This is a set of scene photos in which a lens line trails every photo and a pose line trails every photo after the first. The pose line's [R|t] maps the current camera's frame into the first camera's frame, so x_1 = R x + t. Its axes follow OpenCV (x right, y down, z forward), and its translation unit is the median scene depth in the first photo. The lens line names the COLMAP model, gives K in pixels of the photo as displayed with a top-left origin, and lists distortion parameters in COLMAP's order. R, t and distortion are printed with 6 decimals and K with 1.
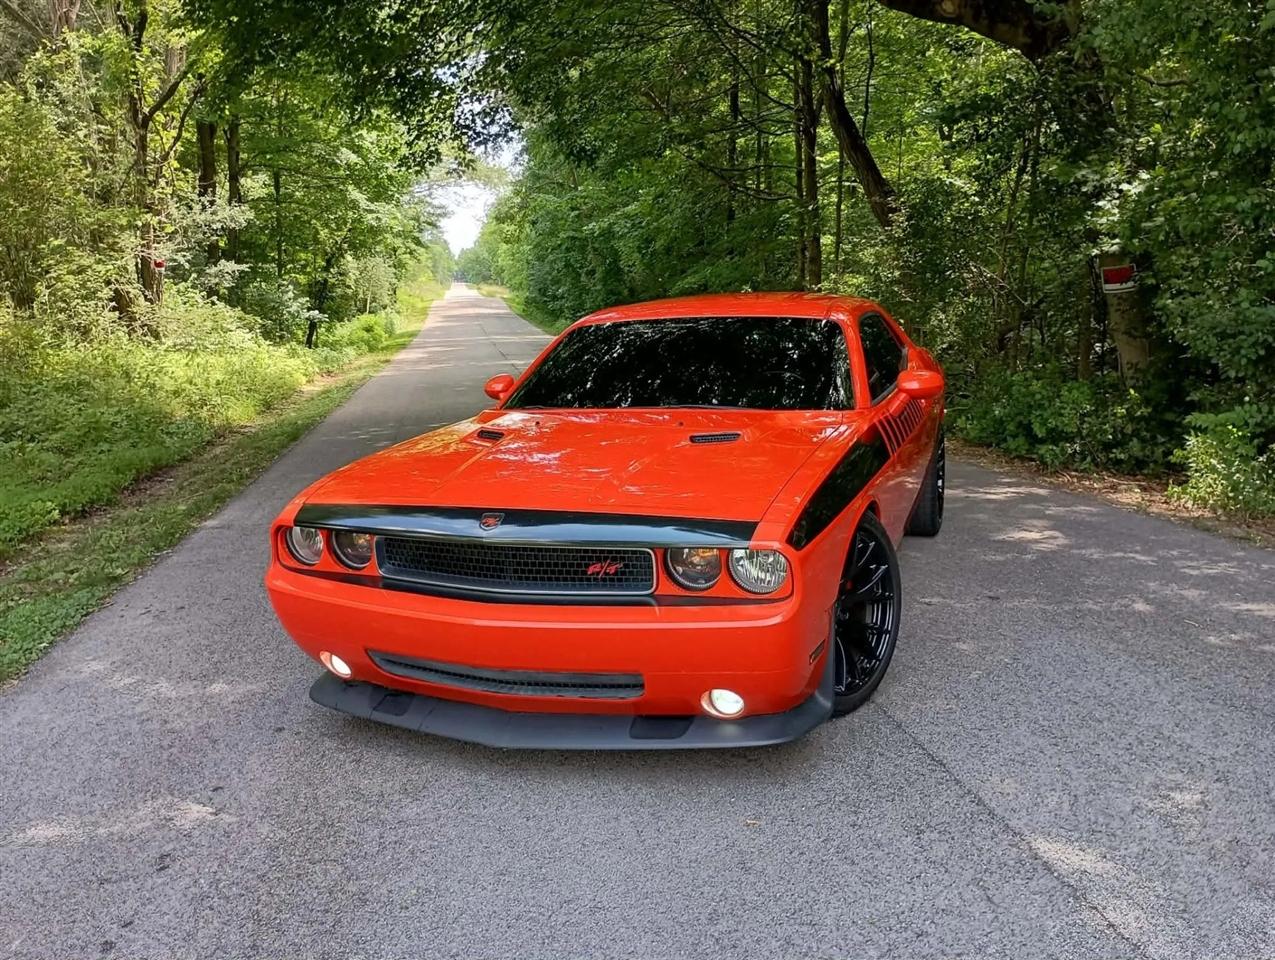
lens RADIAL K [[1062.5, 0, 637.5], [0, 1062.5, 480.0], [0, 0, 1]] dist [0.072284, -0.091779]
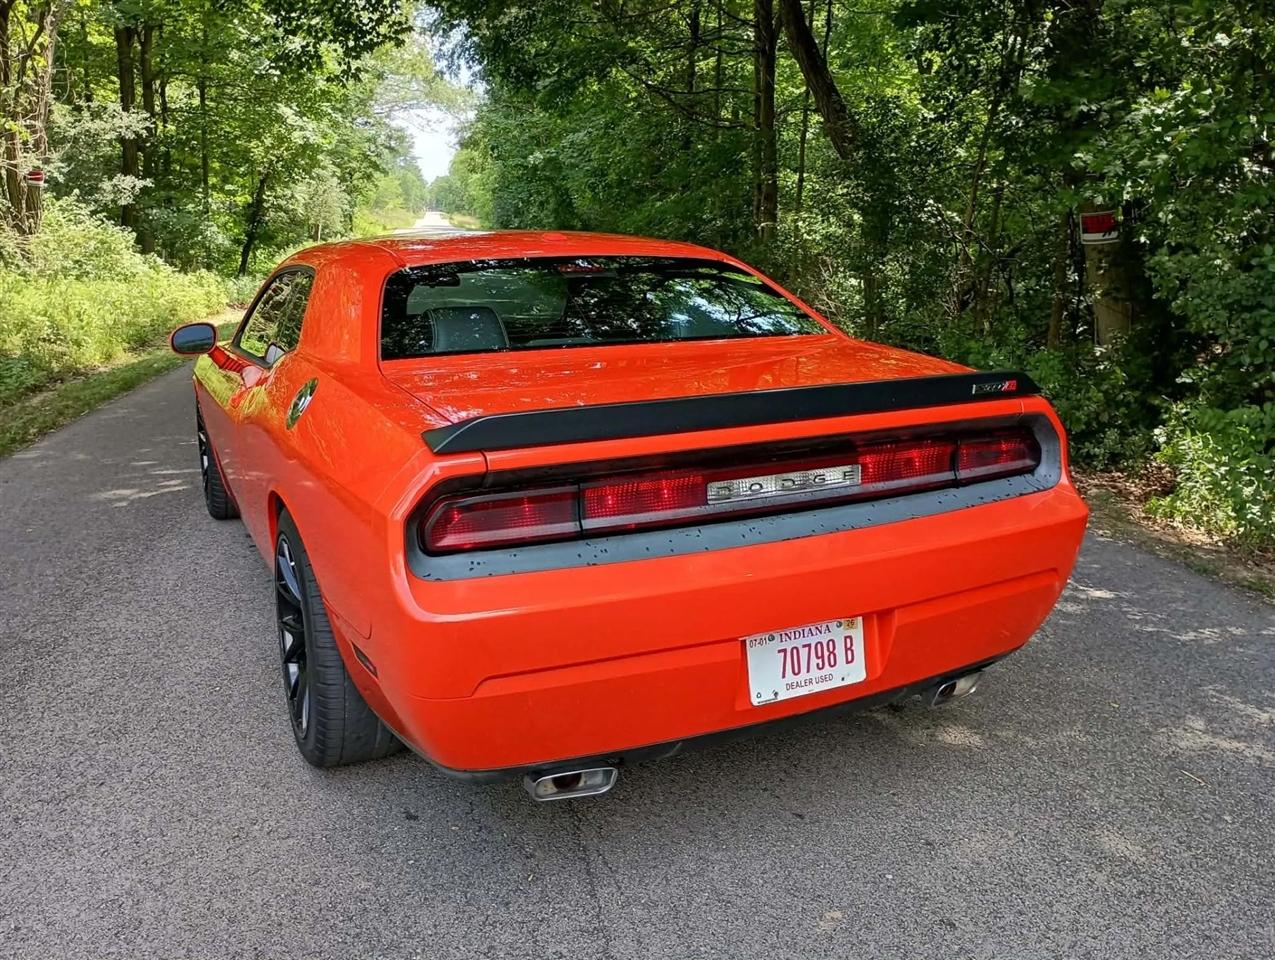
lens RADIAL K [[1052.0, 0, 637.5], [0, 1052.0, 480.0], [0, 0, 1]] dist [0.068306, -0.108105]
pose [[0.999350, 0.026592, 0.024354, 0.054497], [-0.028003, 0.997833, 0.059546, -0.022774], [-0.022718, -0.060189, 0.997928, 0.127963]]
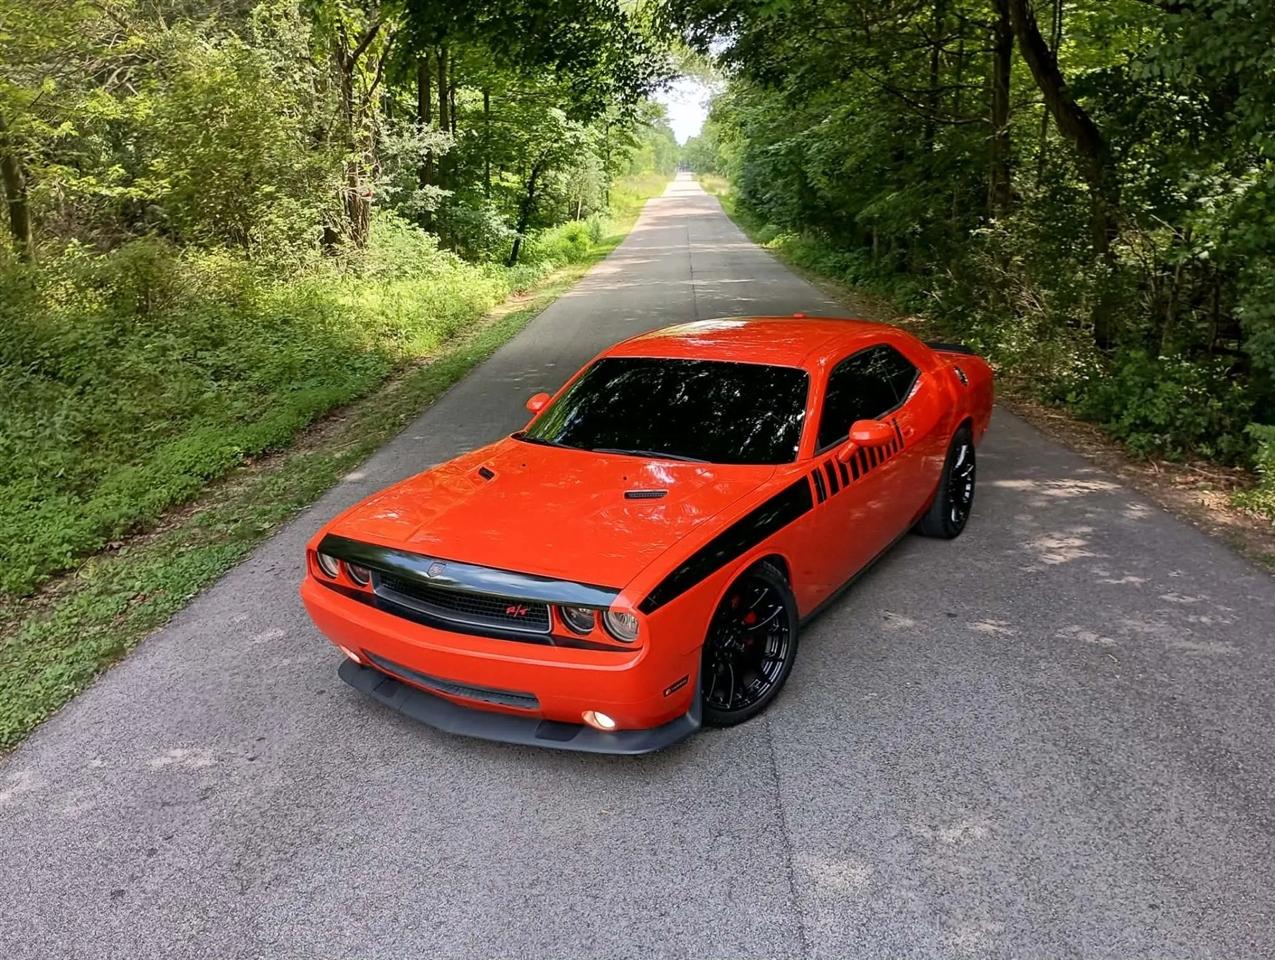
lens RADIAL K [[1078.6, 0, 644.1], [0, 1078.6, 486.0], [0, 0, 1]] dist [0.039604, -0.013128]
pose [[0.979445, 0.054431, -0.194228, 0.079474], [-0.034218, 0.993783, 0.105947, -0.046204], [0.198788, -0.097123, 0.975218, -0.053876]]
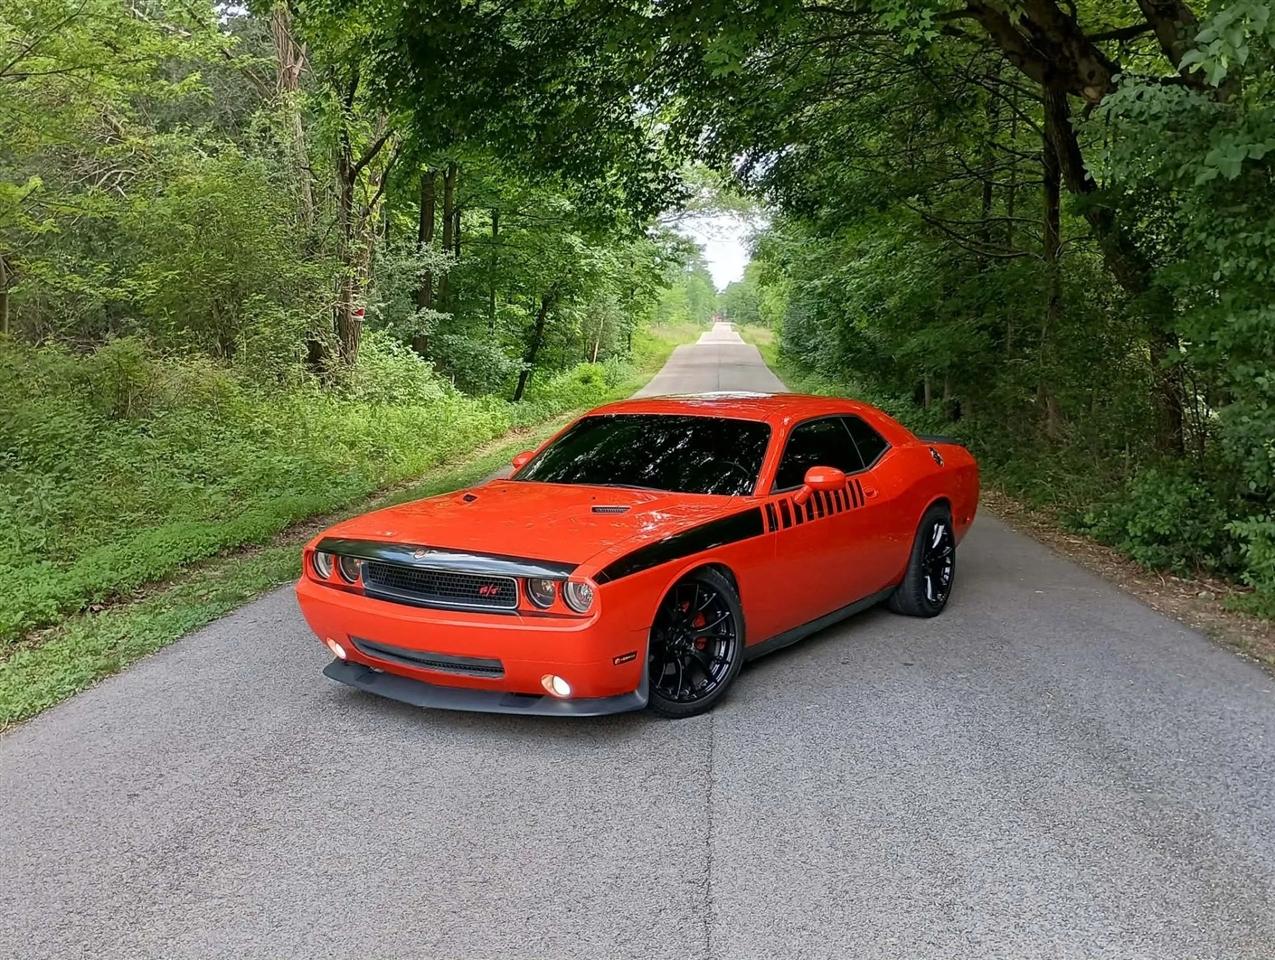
lens RADIAL K [[1315.4, 0, 638.4], [0, 1315.4, 506.3], [0, 0, 1]] dist [0.030585, 0.029342]
pose [[0.972630, 0.060578, -0.224323, 0.124068], [-0.070354, 0.996878, -0.035840, 0.003654], [0.221451, 0.050641, 0.973856, -0.162775]]
